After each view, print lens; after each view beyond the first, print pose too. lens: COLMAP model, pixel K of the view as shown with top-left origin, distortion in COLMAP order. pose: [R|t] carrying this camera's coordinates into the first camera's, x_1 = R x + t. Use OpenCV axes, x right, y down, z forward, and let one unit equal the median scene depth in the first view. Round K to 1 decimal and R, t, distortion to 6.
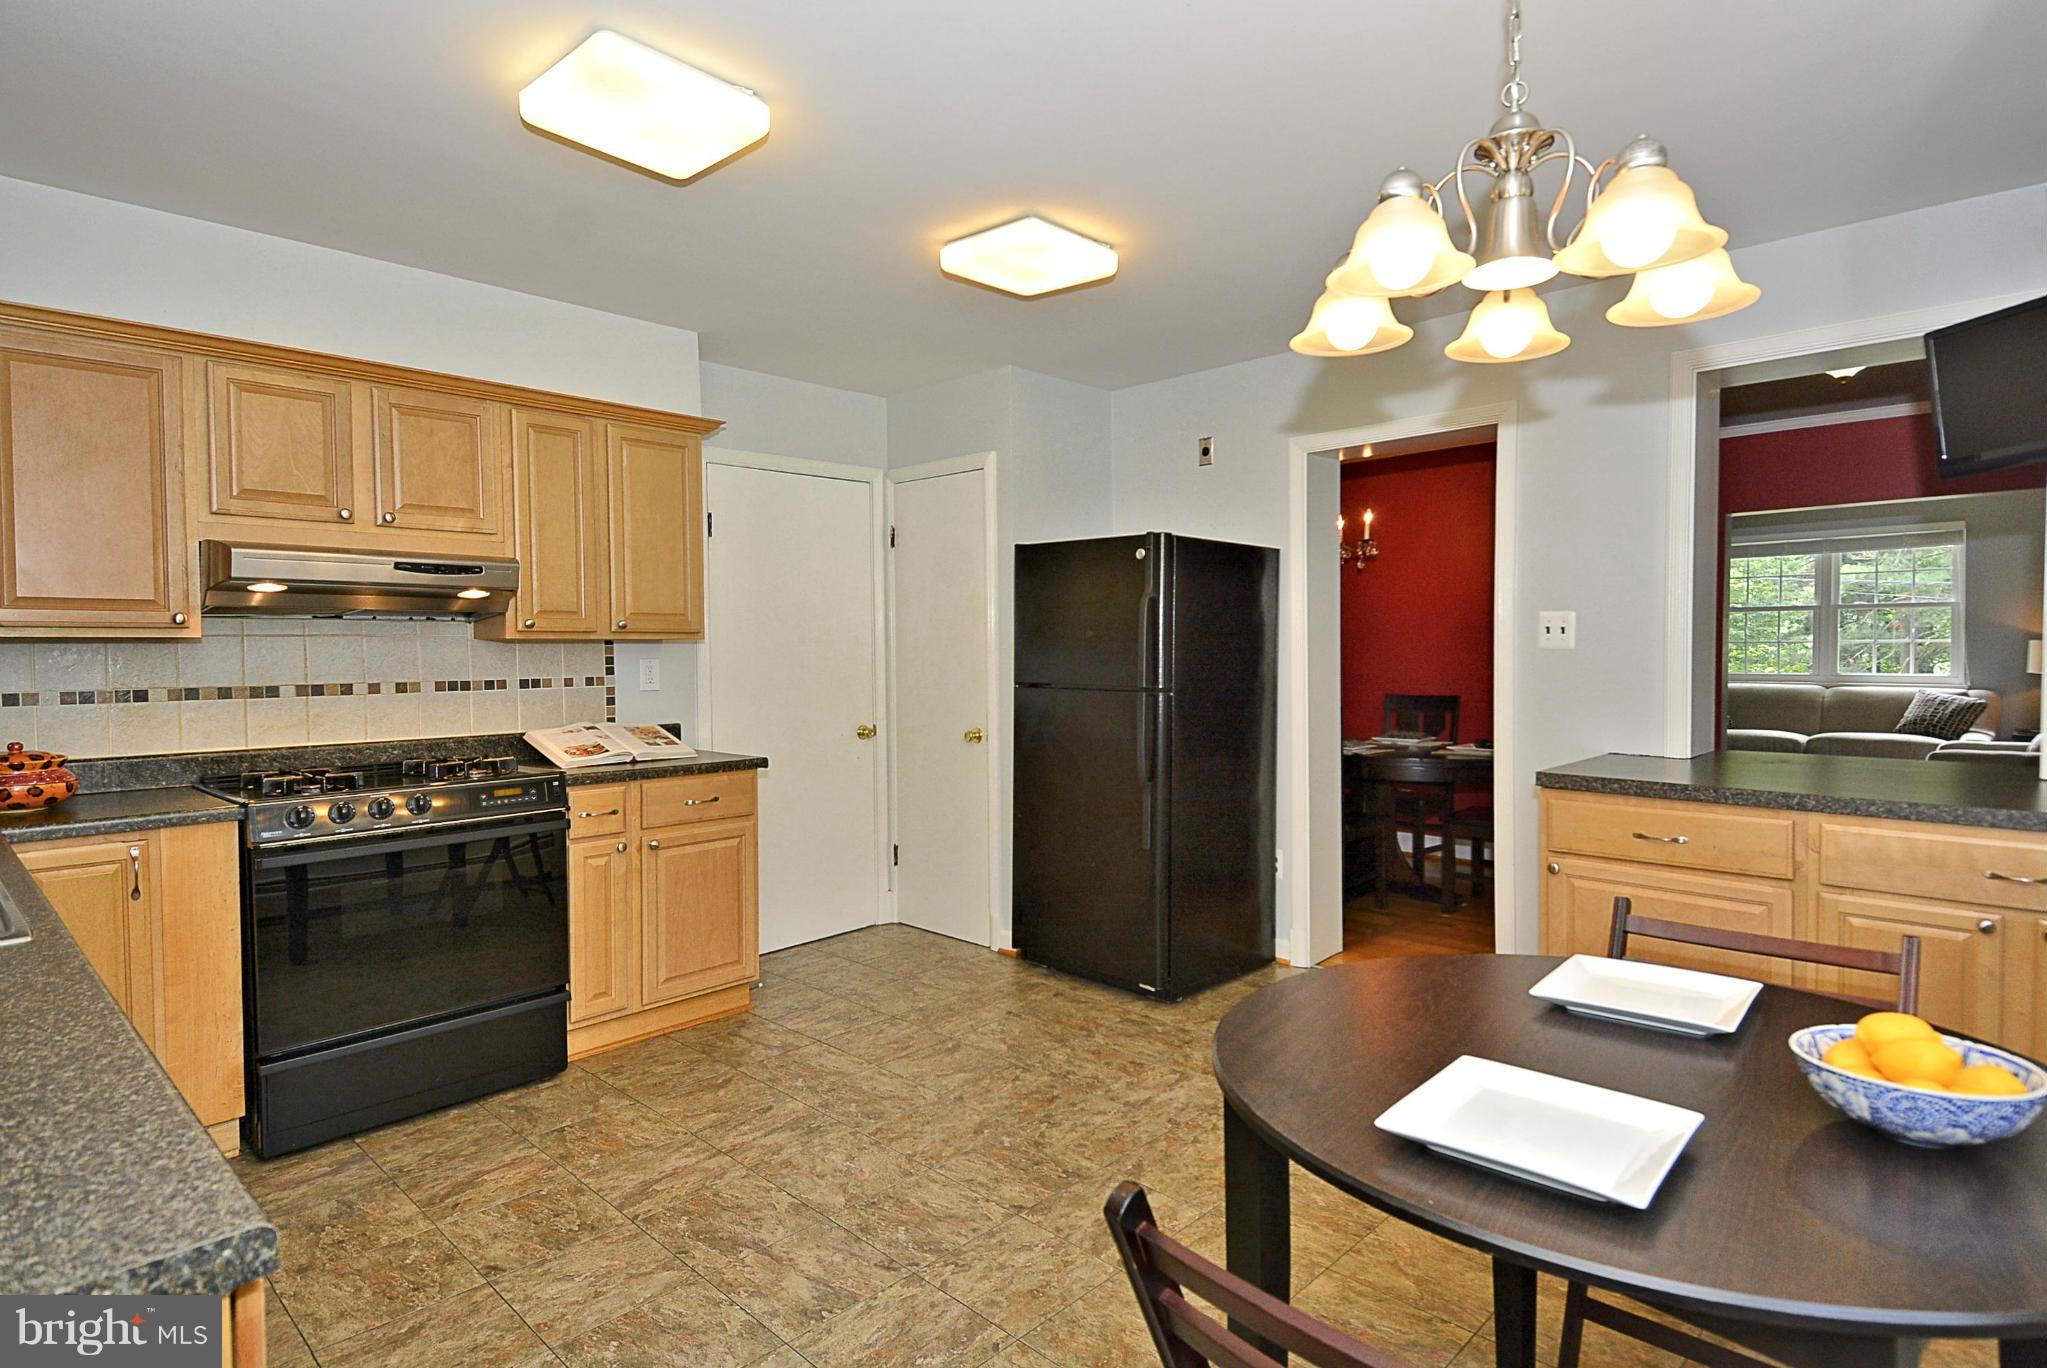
lens RADIAL K [[1075.5, 0, 1030.6], [0, 1075.5, 681.2], [0, 0, 1]] dist [0.086974, -0.052897]
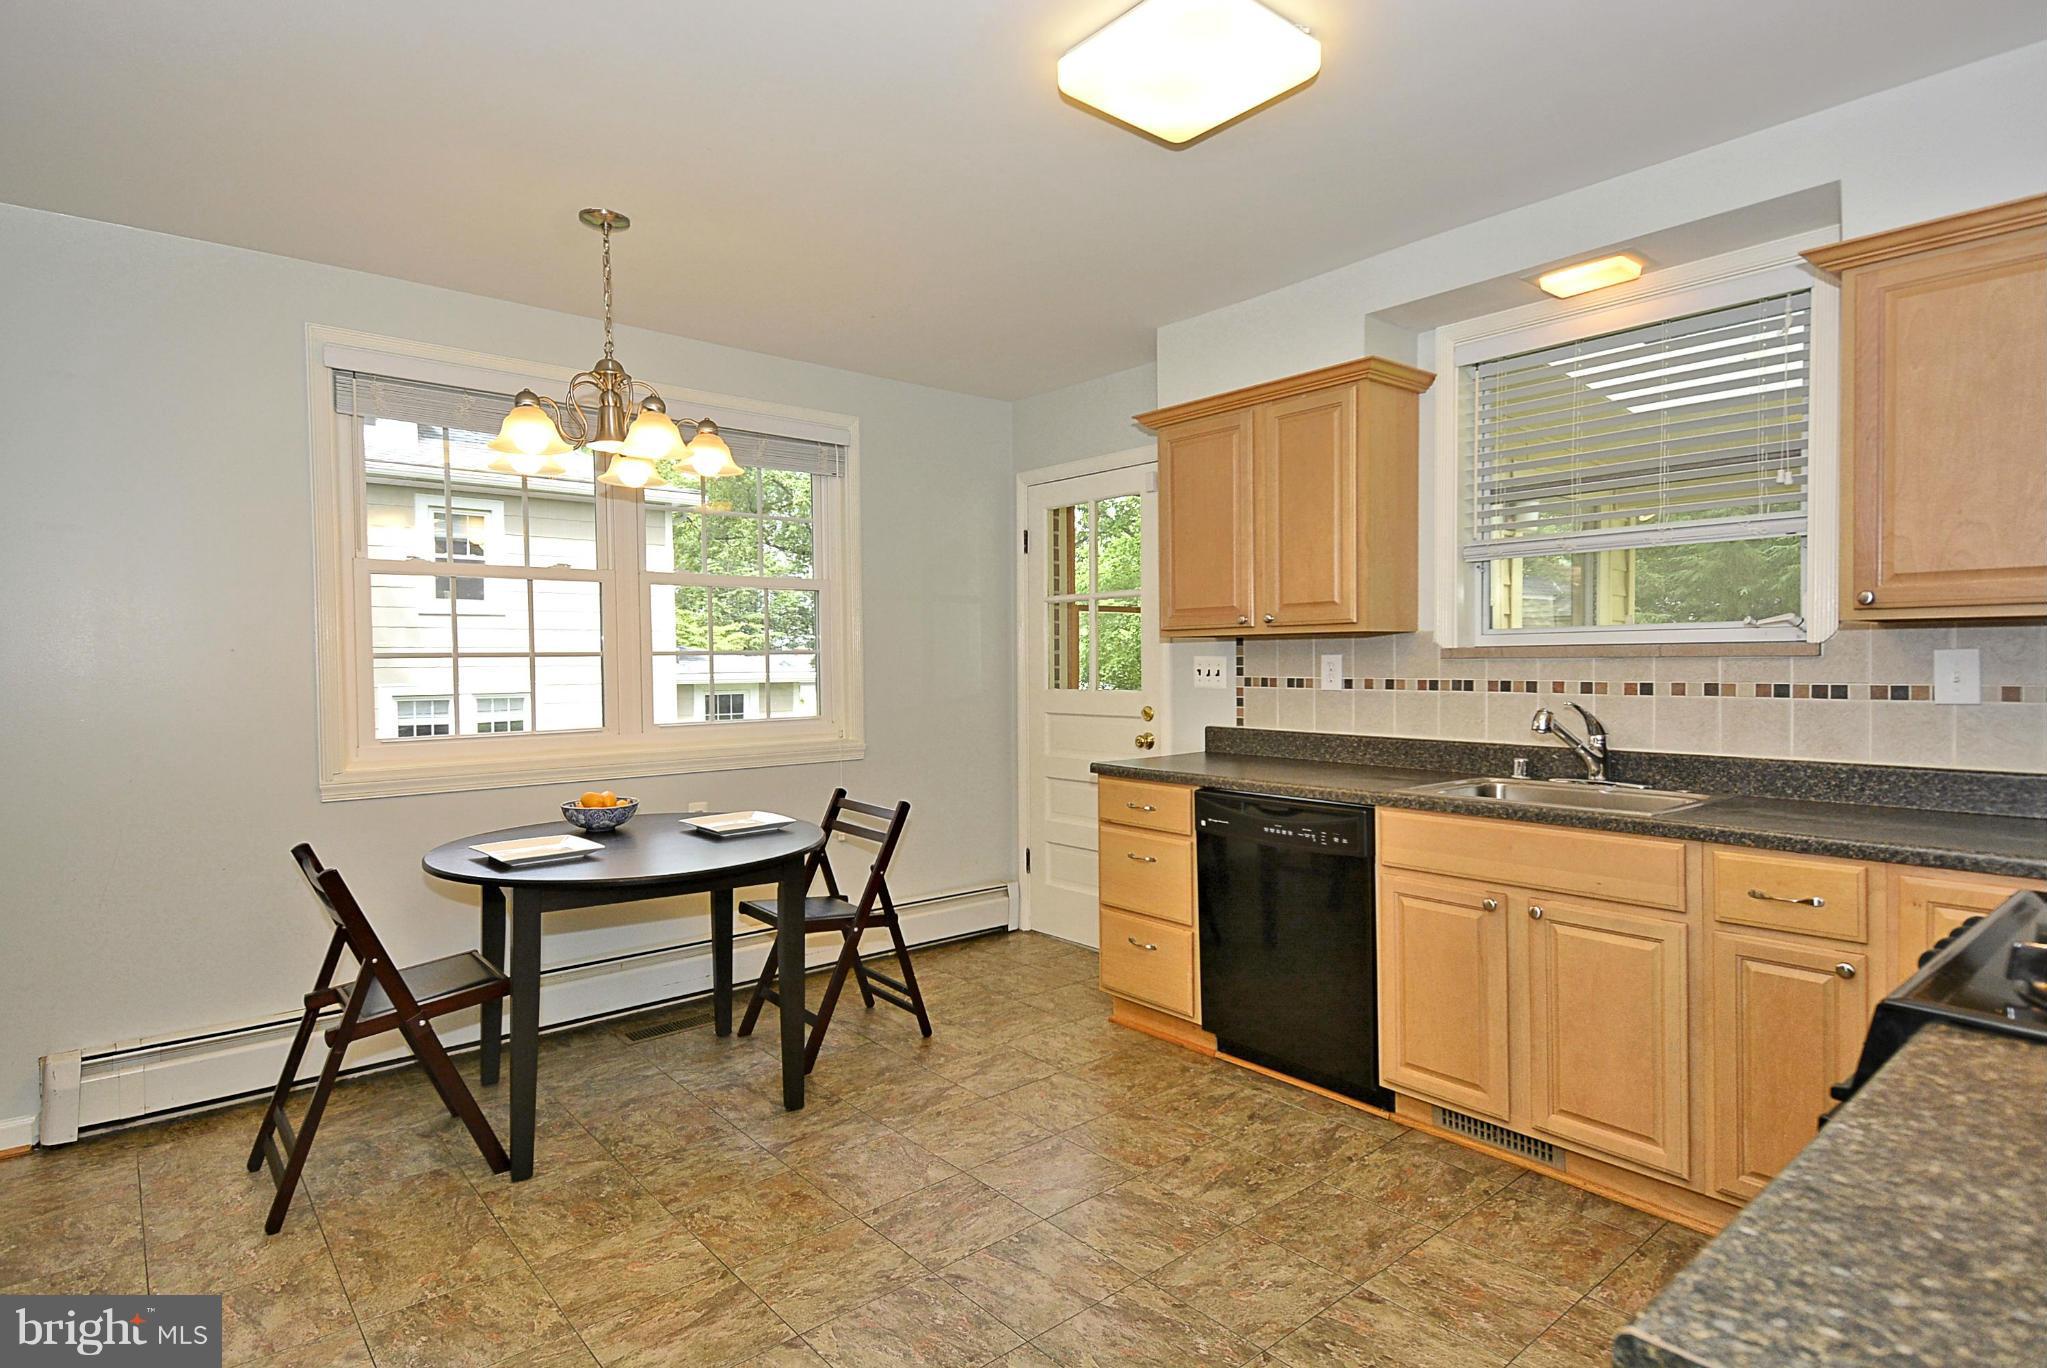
lens RADIAL K [[1075.5, 0, 1030.6], [0, 1075.5, 681.2], [0, 0, 1]] dist [0.086974, -0.052897]
pose [[-0.994938, 0.012347, 0.099725, -0.217090], [0.017738, 0.998418, 0.053353, -0.035472], [-0.098908, 0.054852, -0.993584, 1.407681]]
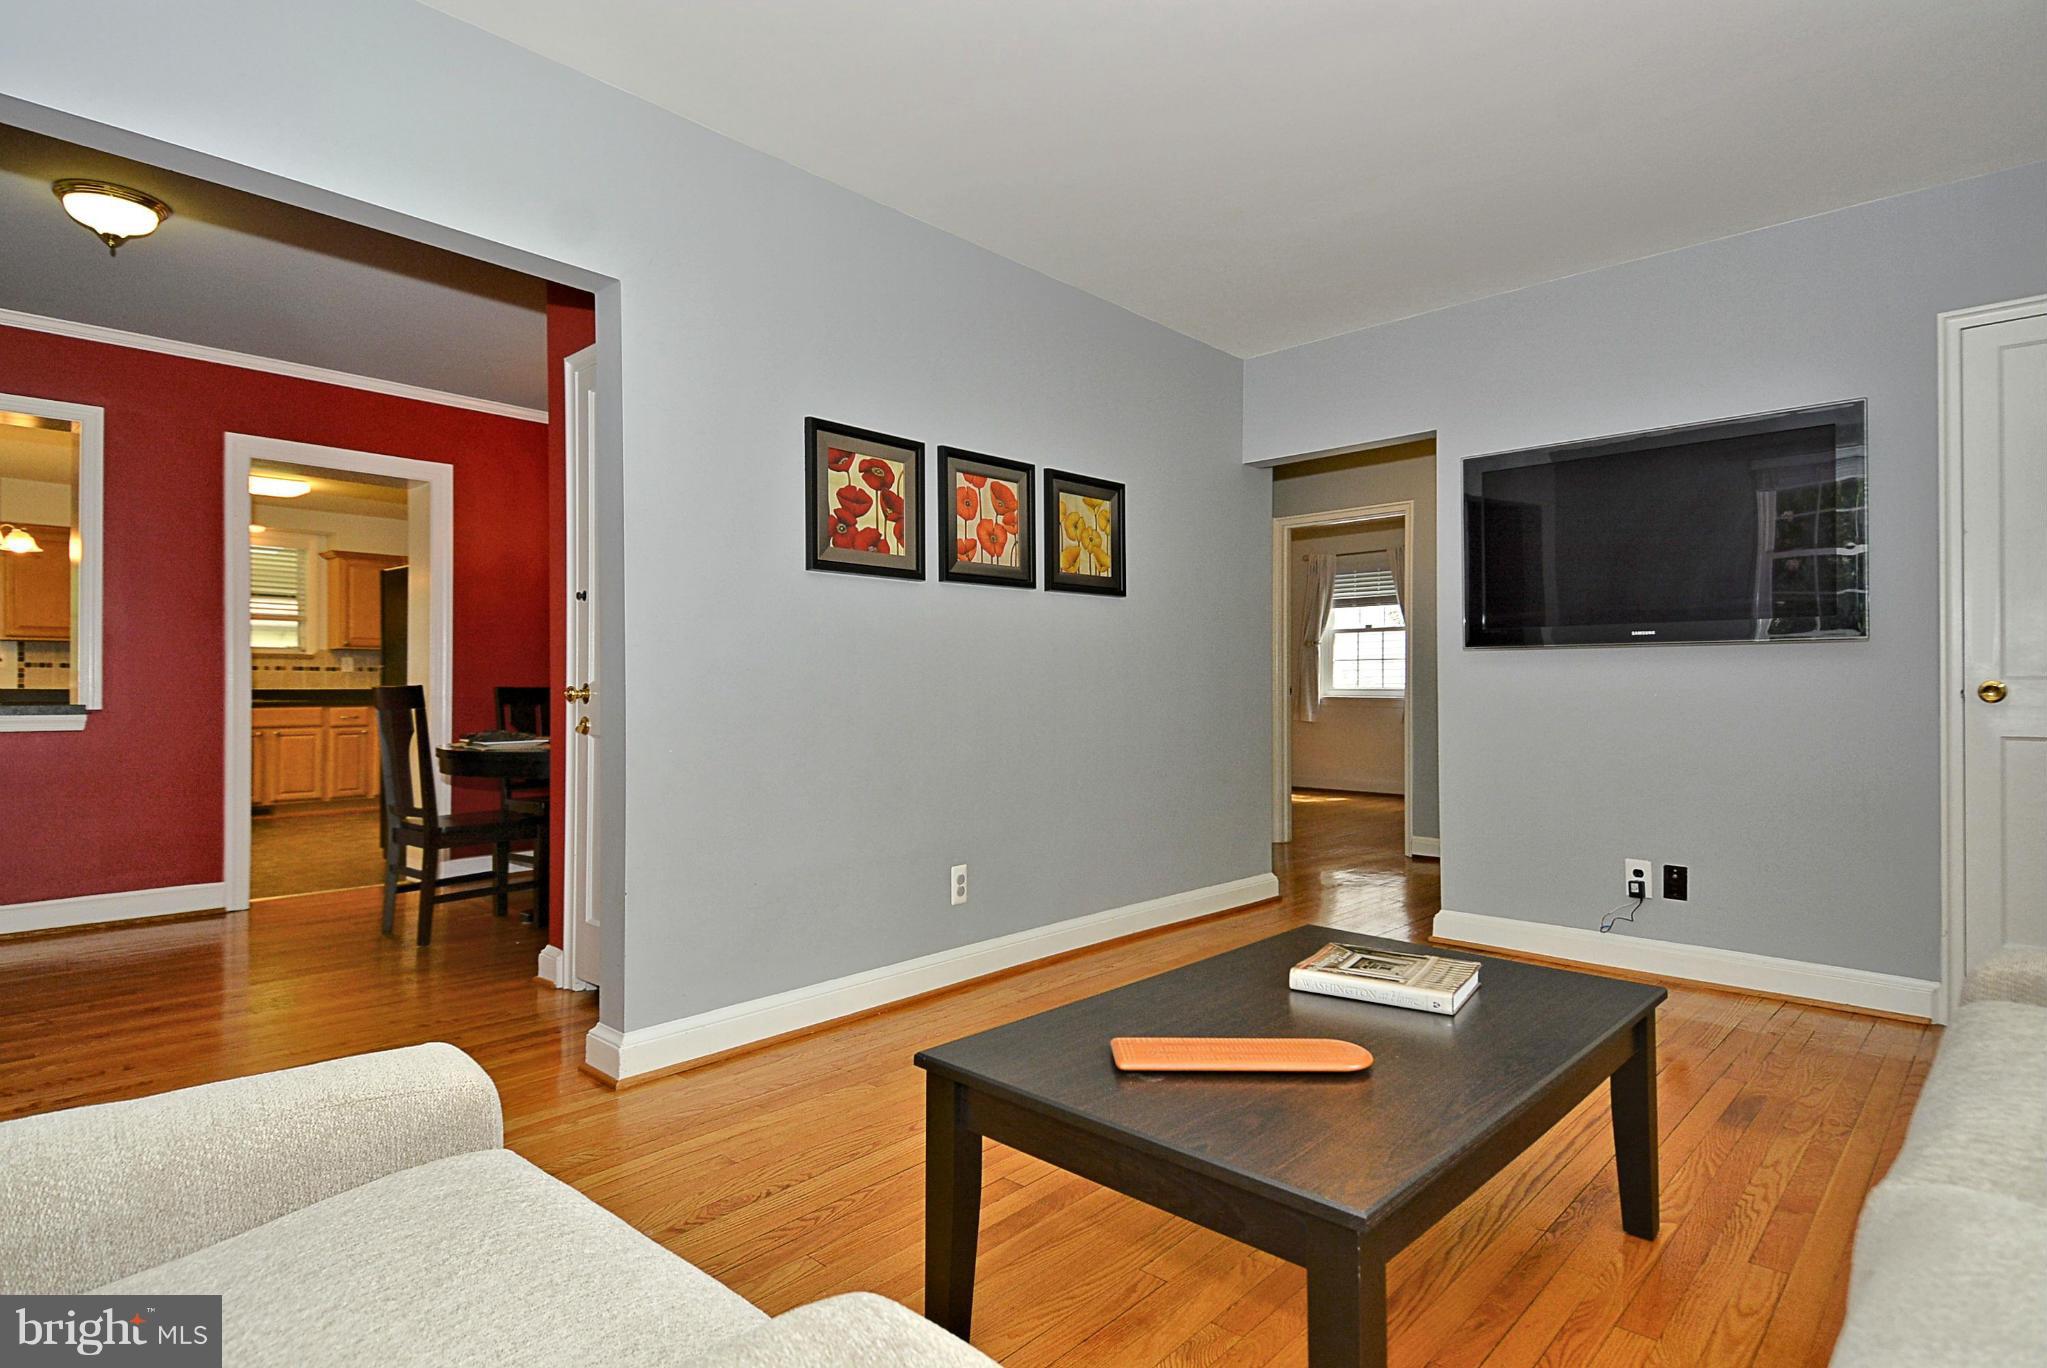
lens RADIAL K [[1075.5, 0, 1030.6], [0, 1075.5, 681.2], [0, 0, 1]] dist [0.086974, -0.052897]
pose [[0.009594, 0.001055, -0.999953, 2.170266], [-0.036461, 0.999335, 0.000704, -0.010342], [0.999289, 0.036453, 0.009627, 2.358420]]
